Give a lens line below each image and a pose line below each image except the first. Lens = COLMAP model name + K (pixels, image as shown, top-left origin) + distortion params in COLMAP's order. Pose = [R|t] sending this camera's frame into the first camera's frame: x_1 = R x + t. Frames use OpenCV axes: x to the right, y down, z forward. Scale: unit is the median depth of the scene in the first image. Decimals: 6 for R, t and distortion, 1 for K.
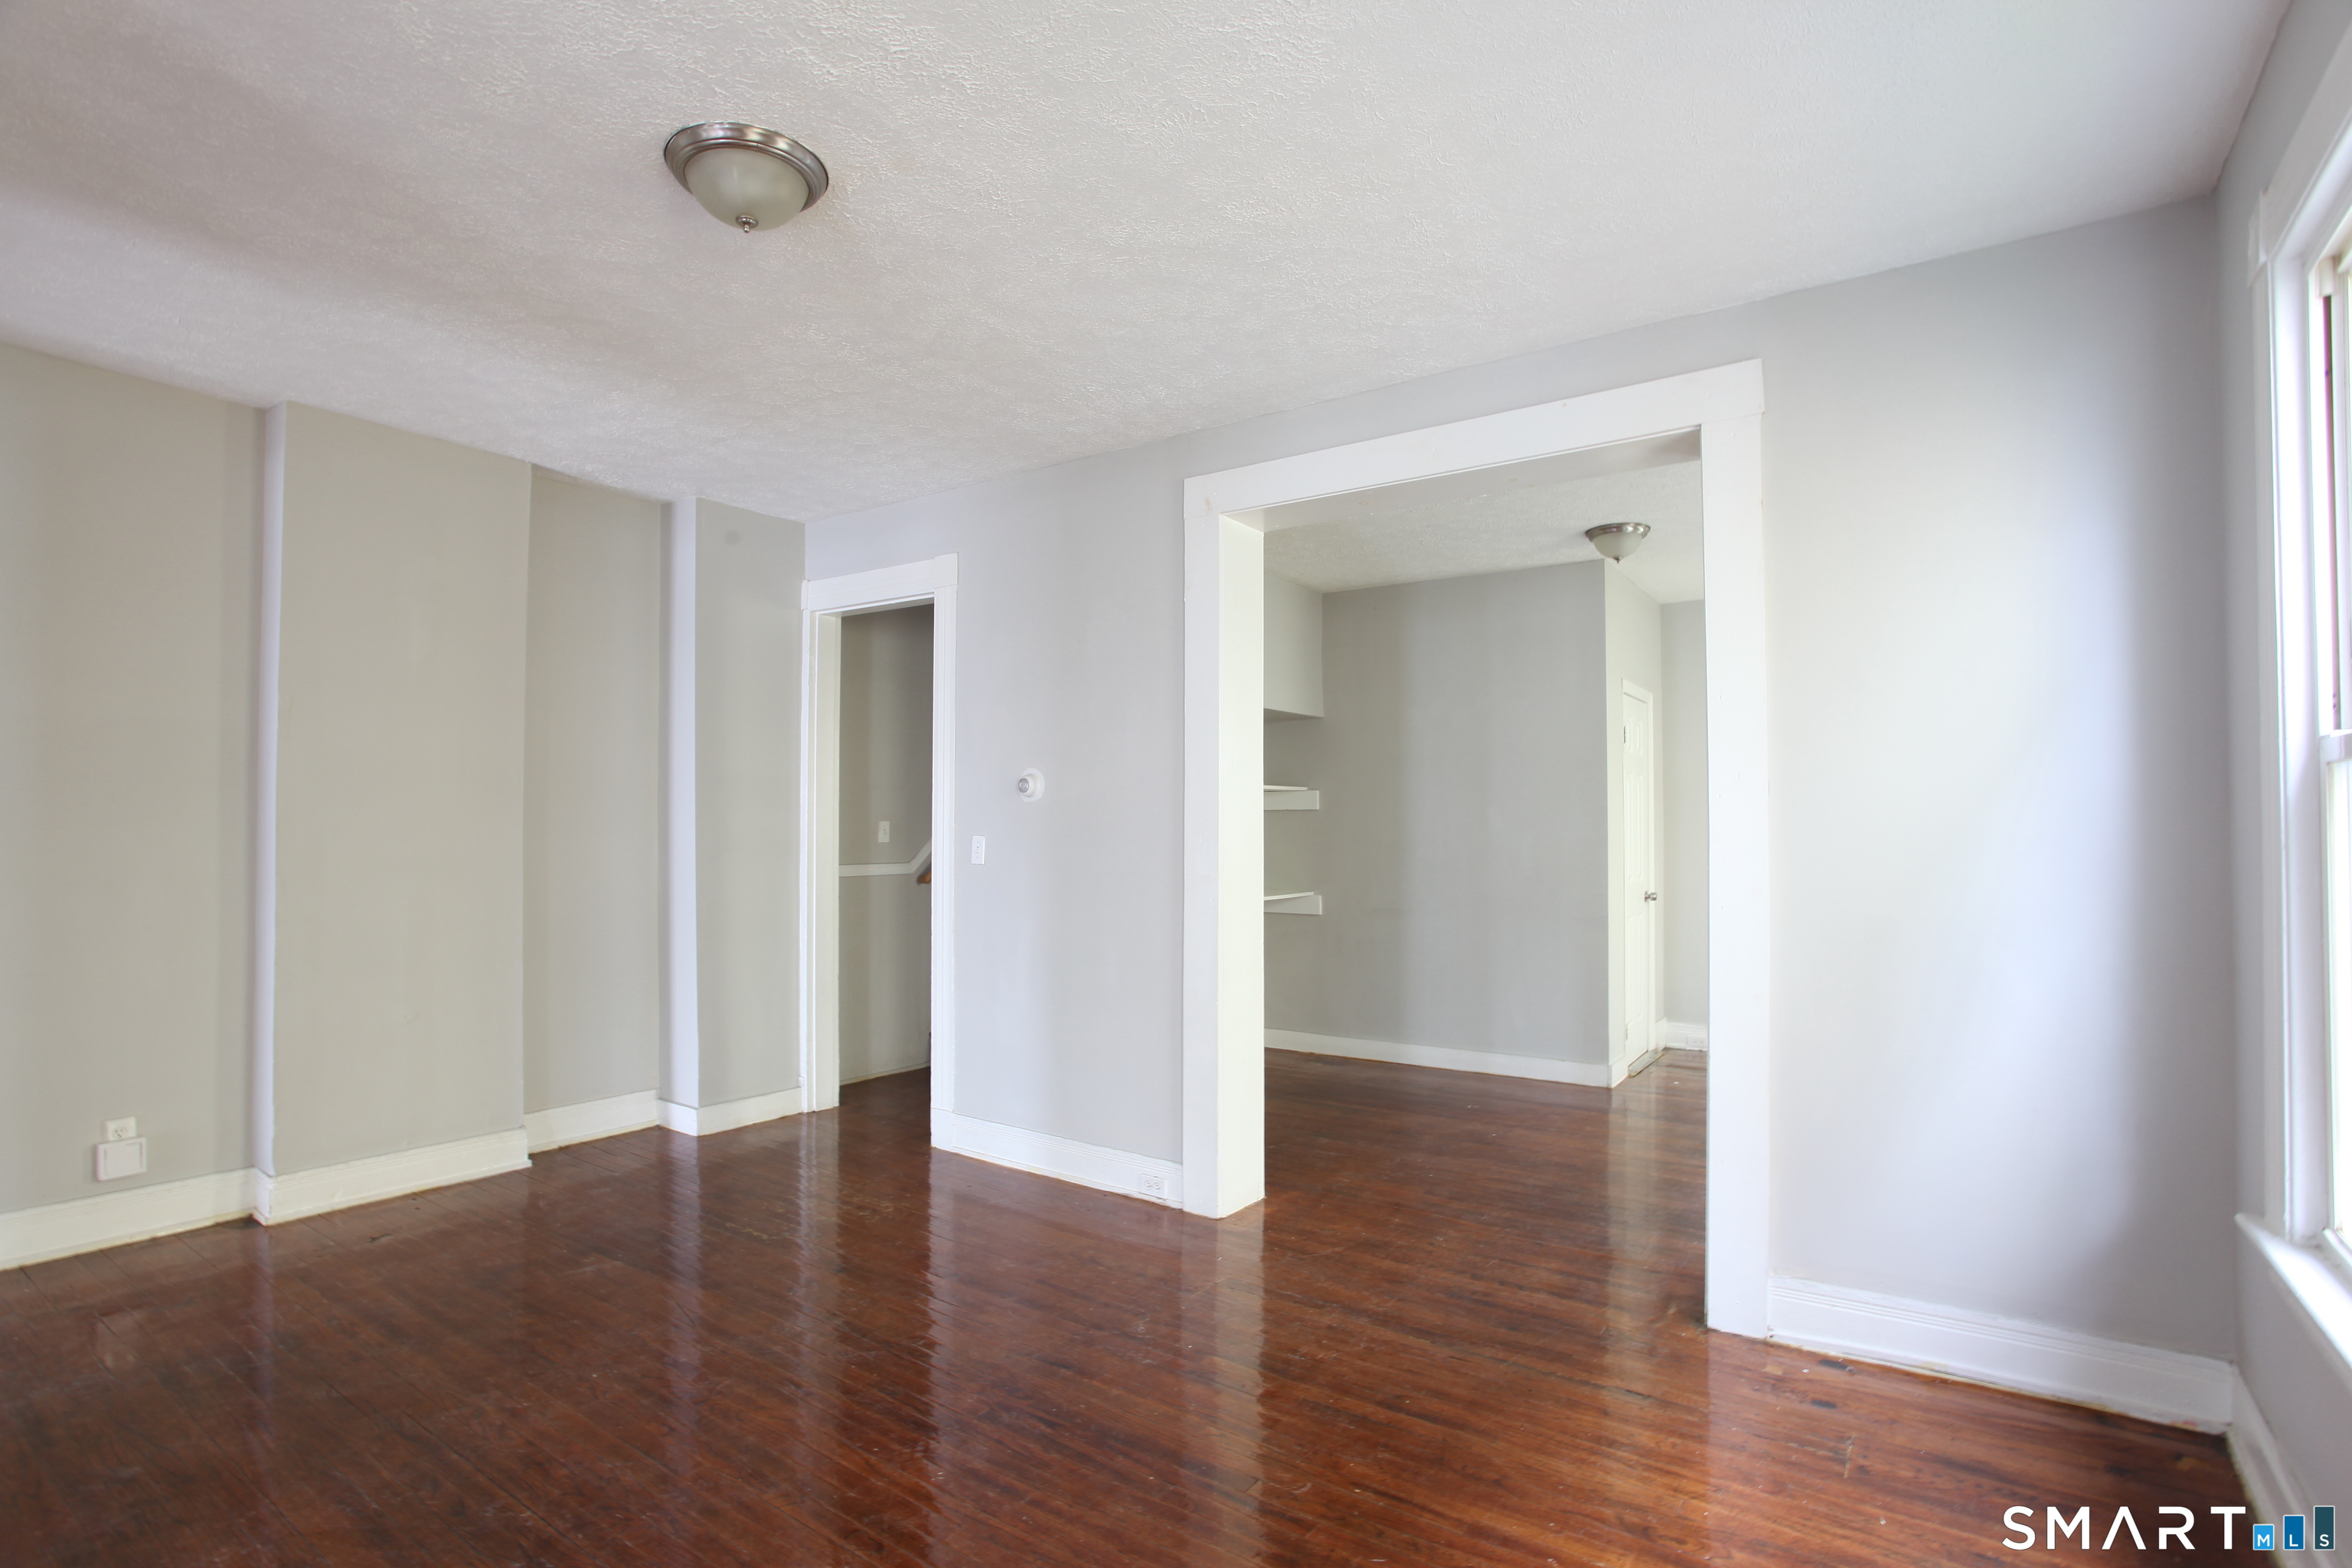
lens RADIAL K [[1155.7, 0, 1149.1], [0, 1155.7, 799.1], [0, 0, 1]] dist [-0.058839, 0.018533]
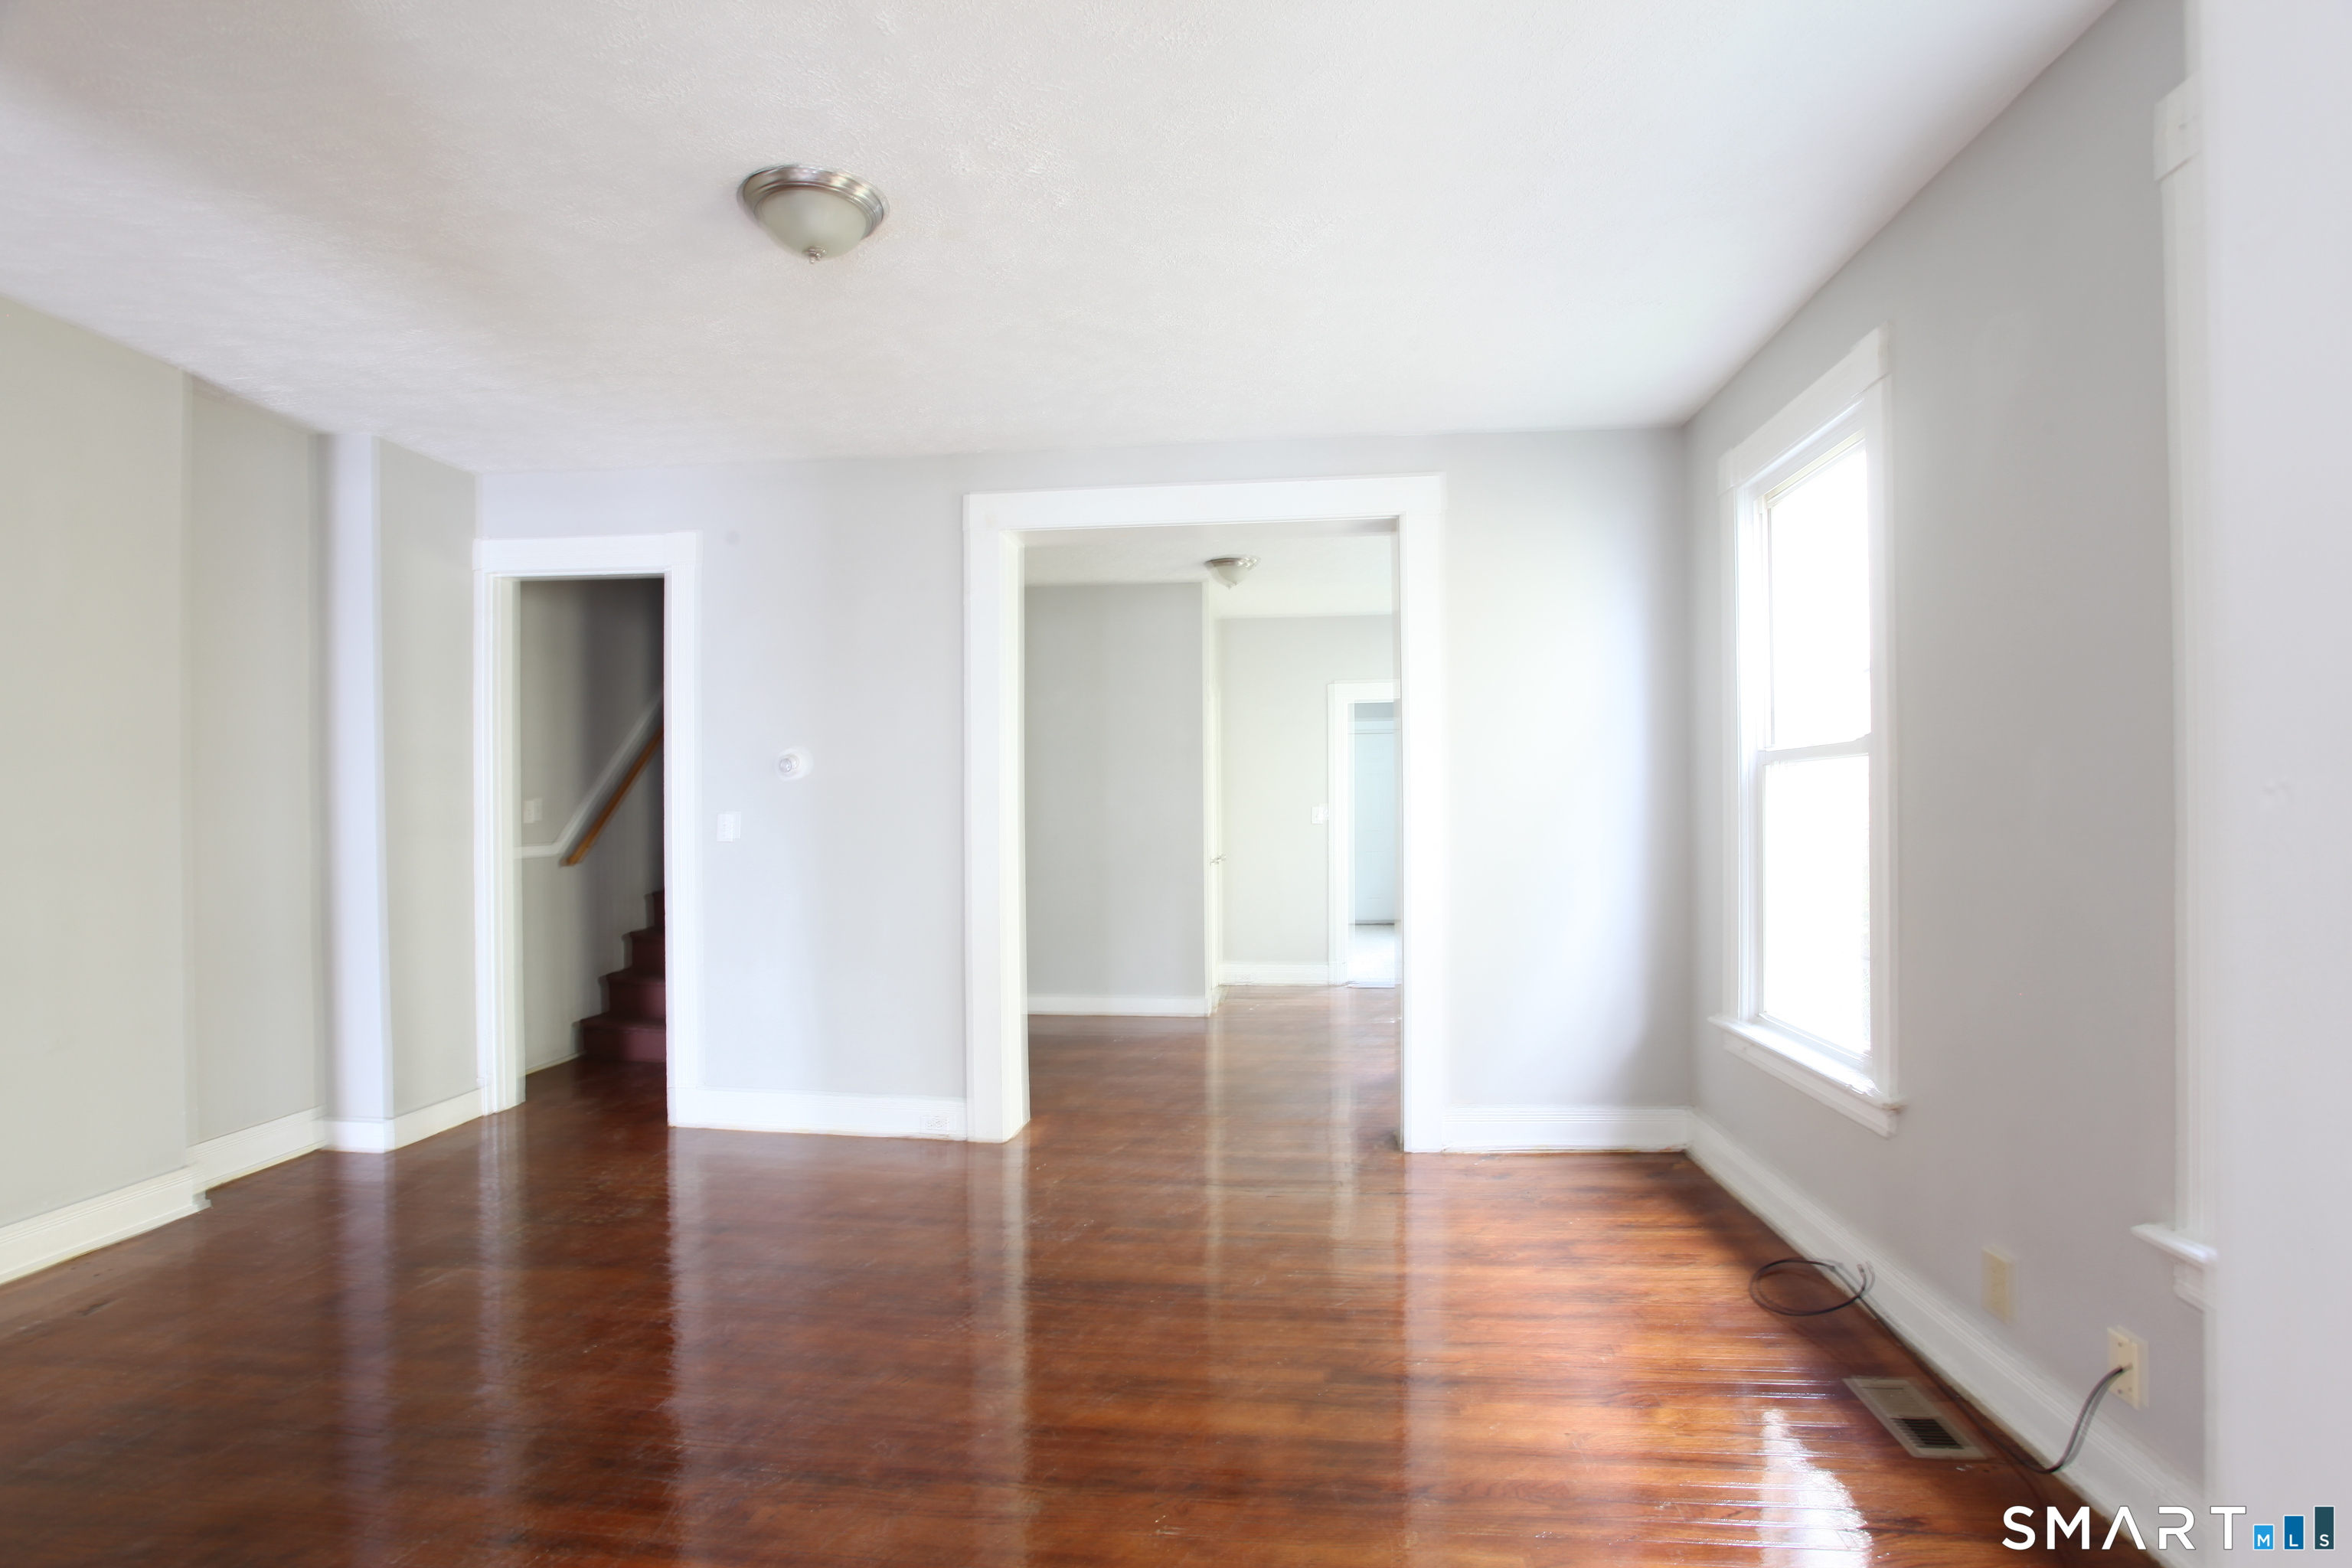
lens RADIAL K [[1155.7, 0, 1175.7], [0, 1155.7, 797.8], [0, 0, 1]] dist [-0.058839, 0.018533]
pose [[0.870101, -0.003208, 0.492863, -0.311177], [-0.006418, 0.999820, 0.017838, -0.002335], [-0.492832, -0.018685, 0.869924, -0.073928]]
